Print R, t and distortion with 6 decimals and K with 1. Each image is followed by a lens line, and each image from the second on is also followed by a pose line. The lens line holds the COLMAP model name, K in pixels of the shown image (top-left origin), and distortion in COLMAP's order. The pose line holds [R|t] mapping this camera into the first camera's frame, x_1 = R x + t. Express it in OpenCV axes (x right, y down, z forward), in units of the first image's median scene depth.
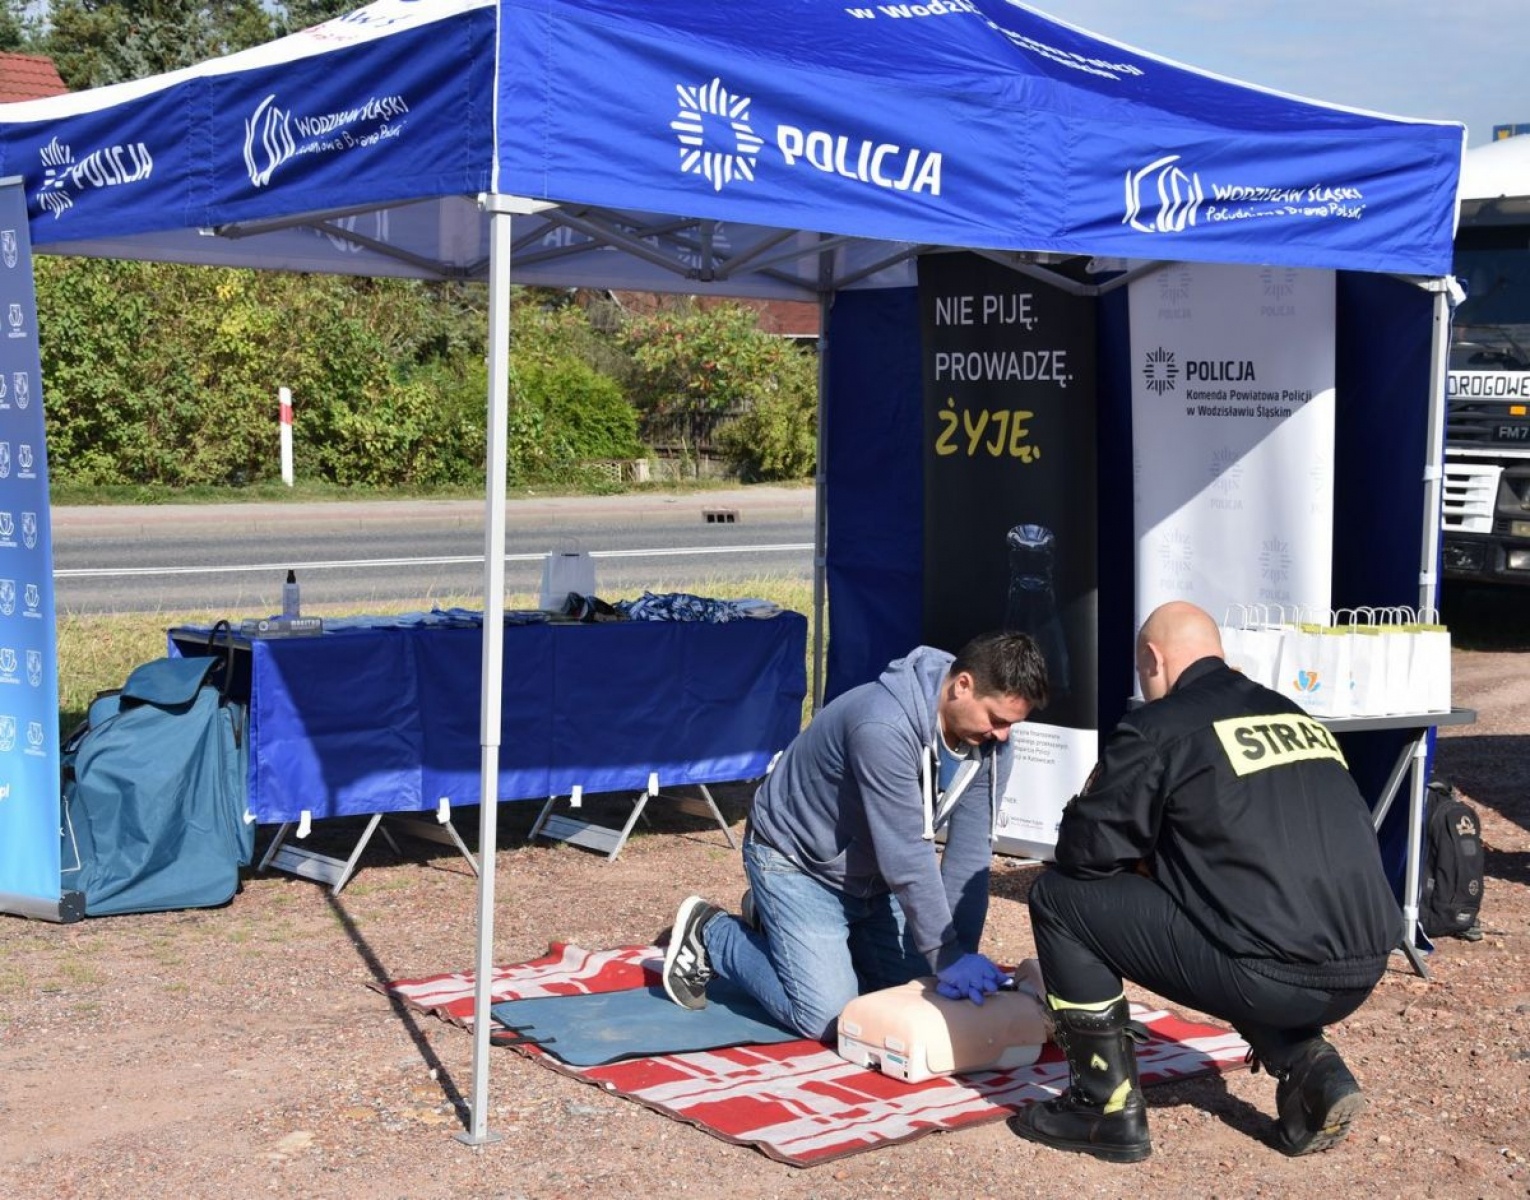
lens RADIAL K [[2437.6, 0, 860.8], [0, 2437.6, 603.3], [0, 0, 1]] dist [0.075269, 0.603234]
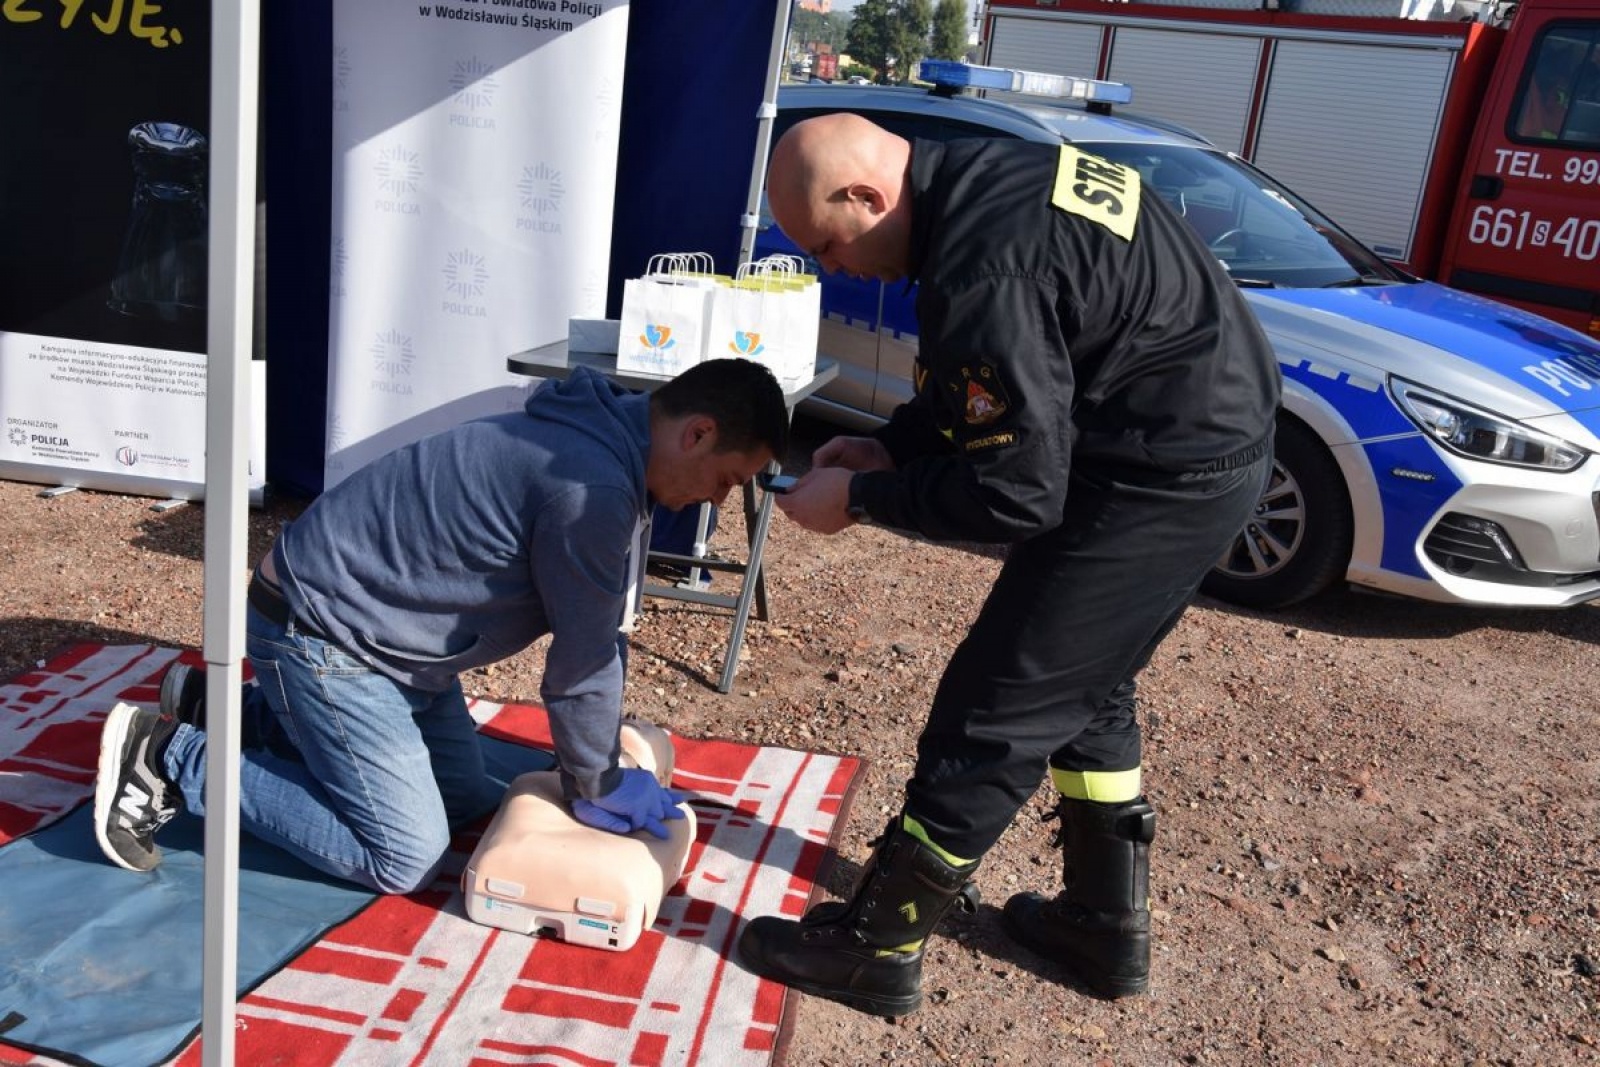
lens RADIAL K [[1588.6, 0, 783.9], [0, 1588.6, 532.4], [0, 0, 1]] dist [-0.076500, 0.261831]
pose [[0.736548, -0.104809, 0.668216, -0.176929], [-0.046125, 0.977839, 0.204215, -0.016642], [-0.674811, -0.181236, 0.715391, 0.474647]]
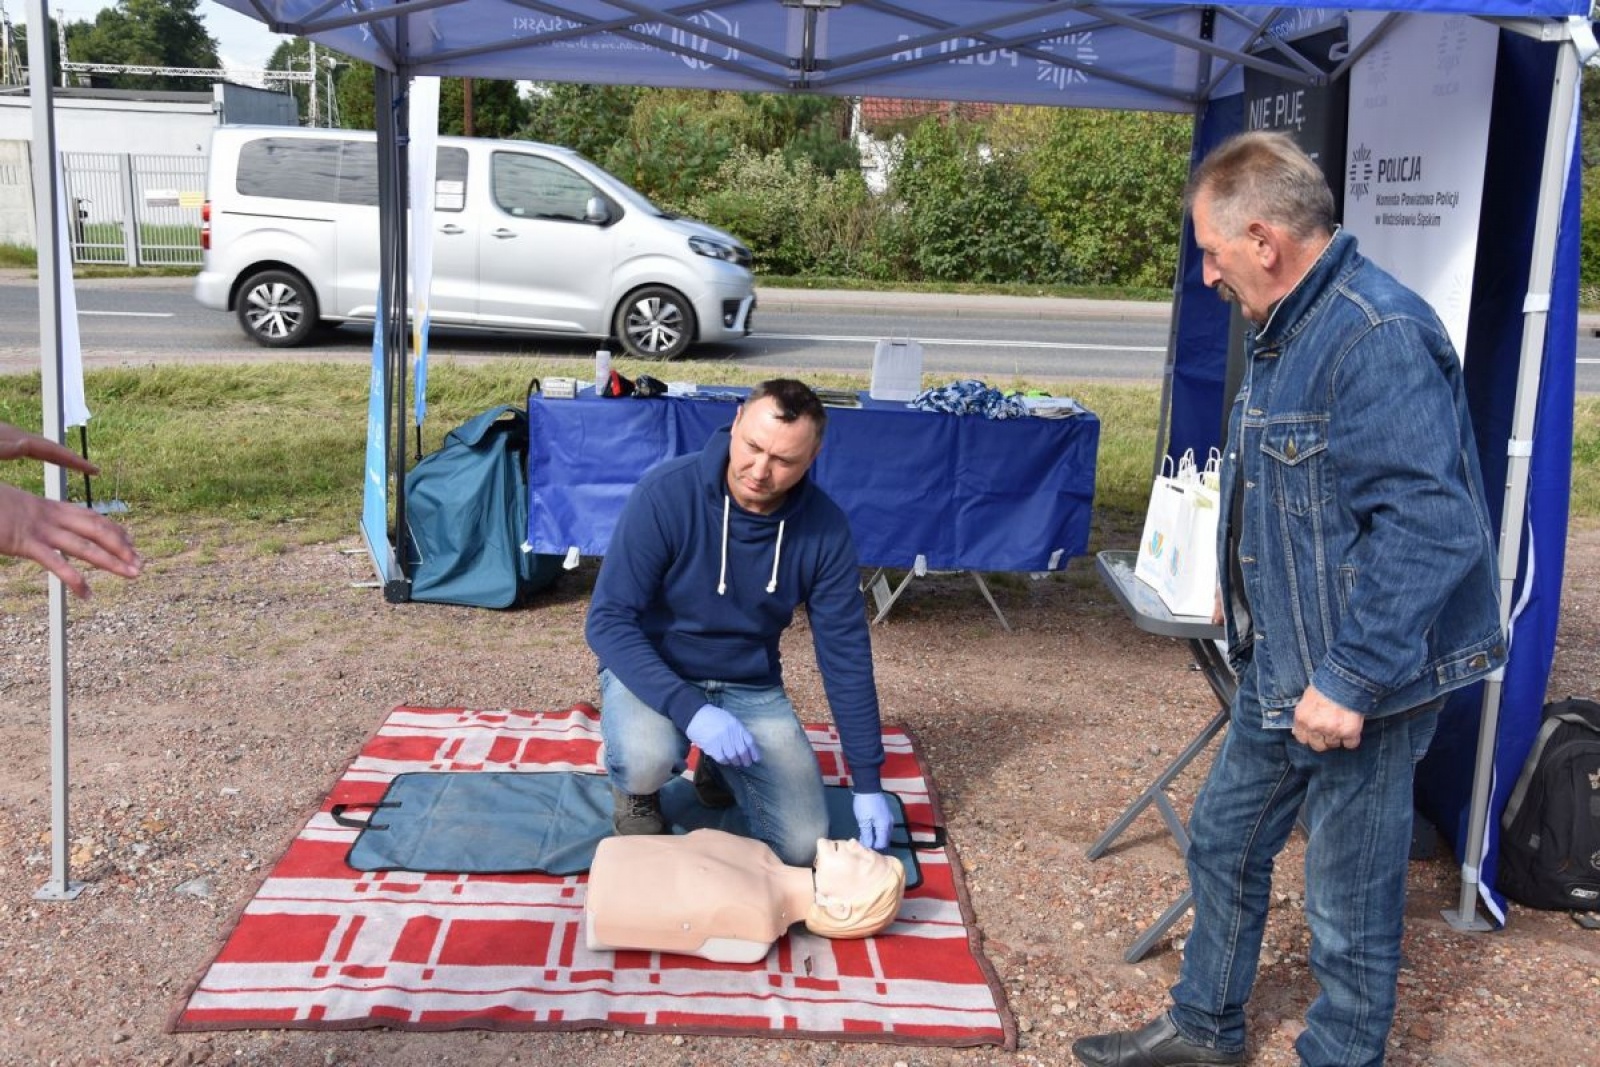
lens RADIAL K [[1588.6, 0, 783.9], [0, 1588.6, 532.4], [0, 0, 1]] dist [-0.076500, 0.261831]
pose [[0.805578, 0.133359, -0.577287, 0.303902], [-0.073313, 0.989288, 0.126230, -0.026770], [0.587937, -0.059365, 0.806726, 0.447542]]
